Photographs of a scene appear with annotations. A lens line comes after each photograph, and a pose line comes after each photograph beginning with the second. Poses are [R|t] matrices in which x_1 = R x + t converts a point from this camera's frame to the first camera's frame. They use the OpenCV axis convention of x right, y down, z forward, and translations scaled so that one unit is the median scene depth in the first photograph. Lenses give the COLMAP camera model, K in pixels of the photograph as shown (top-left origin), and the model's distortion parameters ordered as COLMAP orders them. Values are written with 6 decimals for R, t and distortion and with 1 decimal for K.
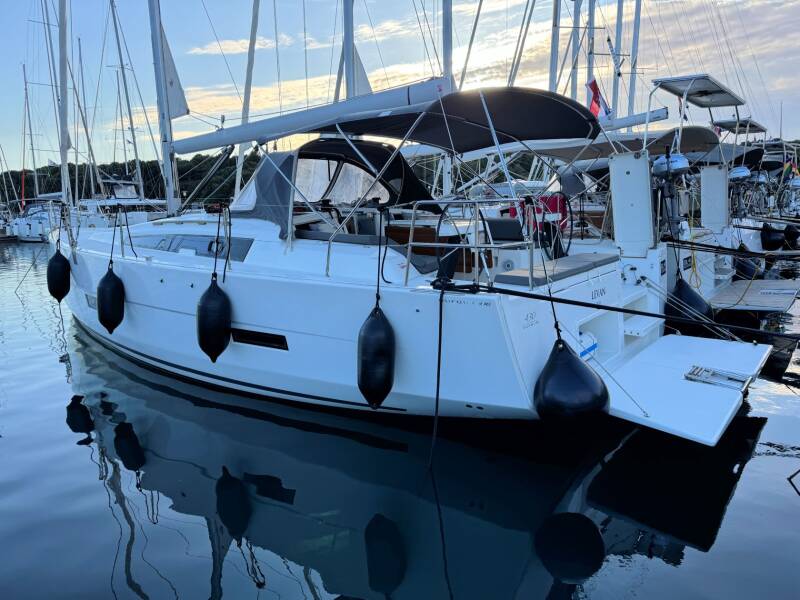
lens RADIAL K [[564.3, 0, 400.0], [0, 564.3, 300.0], [0, 0, 1]] dist [0.061701, -0.069429]
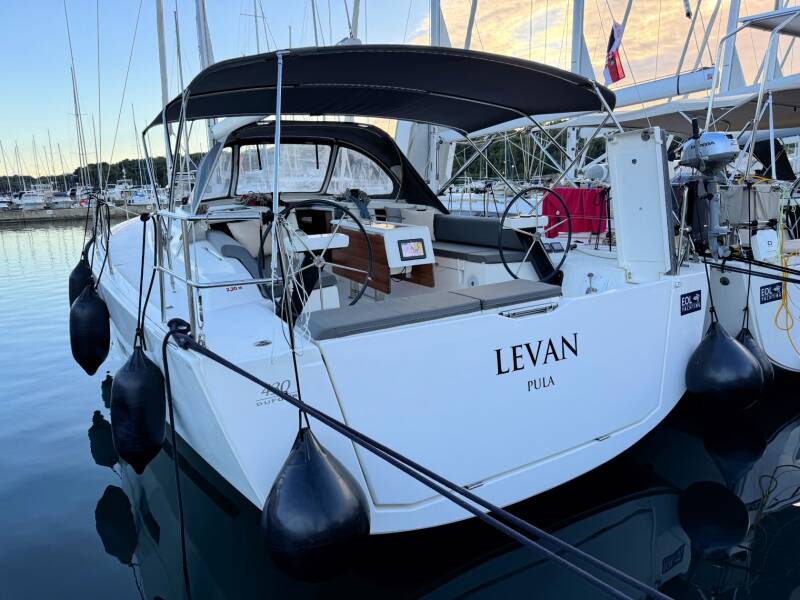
lens RADIAL K [[559.6, 0, 400.0], [0, 559.6, 300.0], [0, 0, 1]] dist [0.084714, -0.114803]
pose [[0.939304, 0.077377, -0.334247, 0.347066], [-0.062583, 0.996533, 0.054823, -0.071949], [0.337330, -0.030577, 0.940890, 0.246150]]
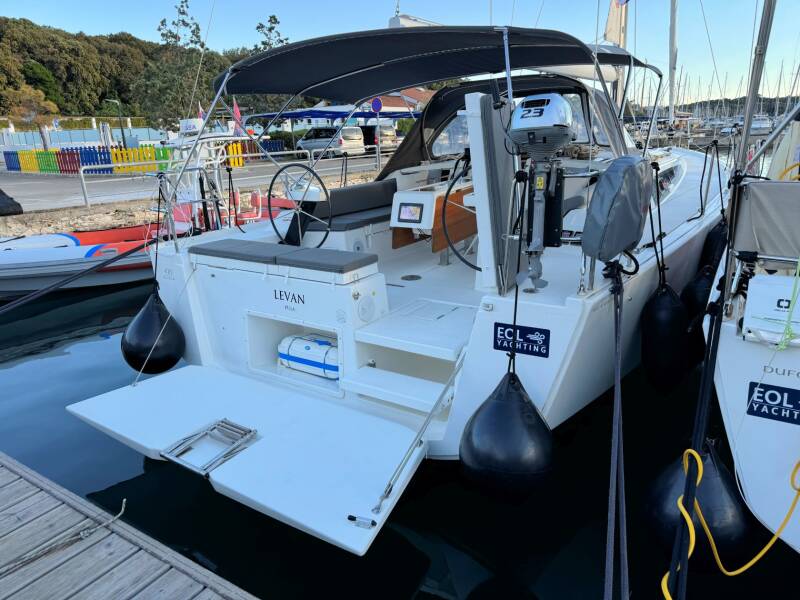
lens RADIAL K [[558.4, 0, 403.7], [0, 558.4, 309.4], [0, 0, 1]] dist [0.036374, -0.031057]
pose [[0.069840, 0.332605, -0.940477, 0.851816], [-0.135917, 0.937160, 0.321338, -0.210090], [0.988256, 0.105385, 0.110658, 0.807306]]
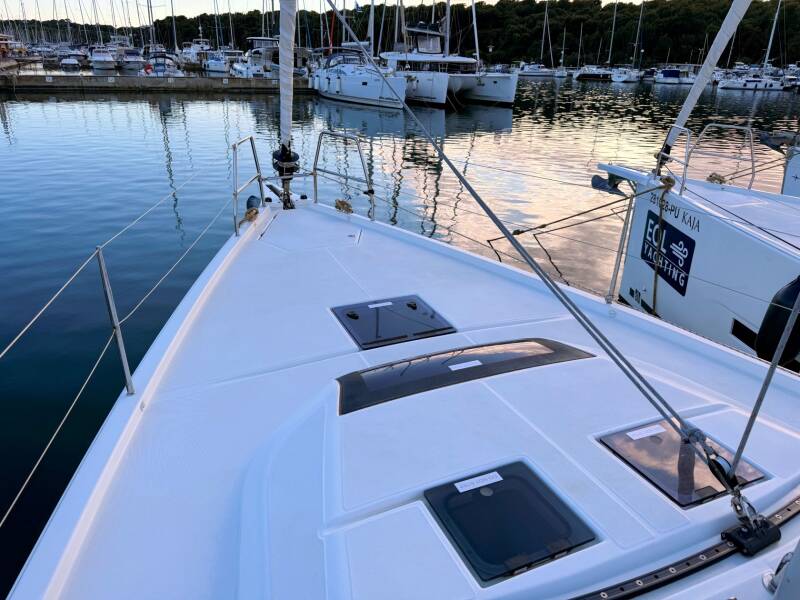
lens RADIAL K [[558.4, 0, 403.7], [0, 558.4, 309.4], [0, 0, 1]] dist [0.036374, -0.031057]
pose [[0.884163, 0.247145, -0.396453, -0.669268], [-0.139250, 0.949455, 0.281328, -0.326806], [0.445942, -0.193534, 0.873888, 1.305110]]
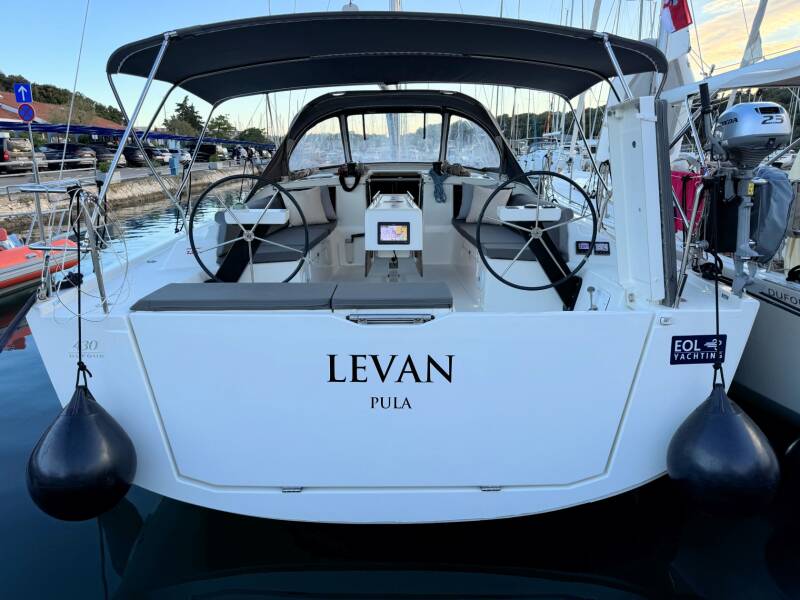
lens RADIAL K [[559.6, 0, 400.0], [0, 559.6, 300.0], [0, 0, 1]] dist [0.084714, -0.114803]
pose [[0.629030, 0.234831, -0.741064, 0.615505], [-0.155025, 0.972028, 0.176431, -0.134965], [0.761767, 0.003903, 0.647839, 0.484929]]
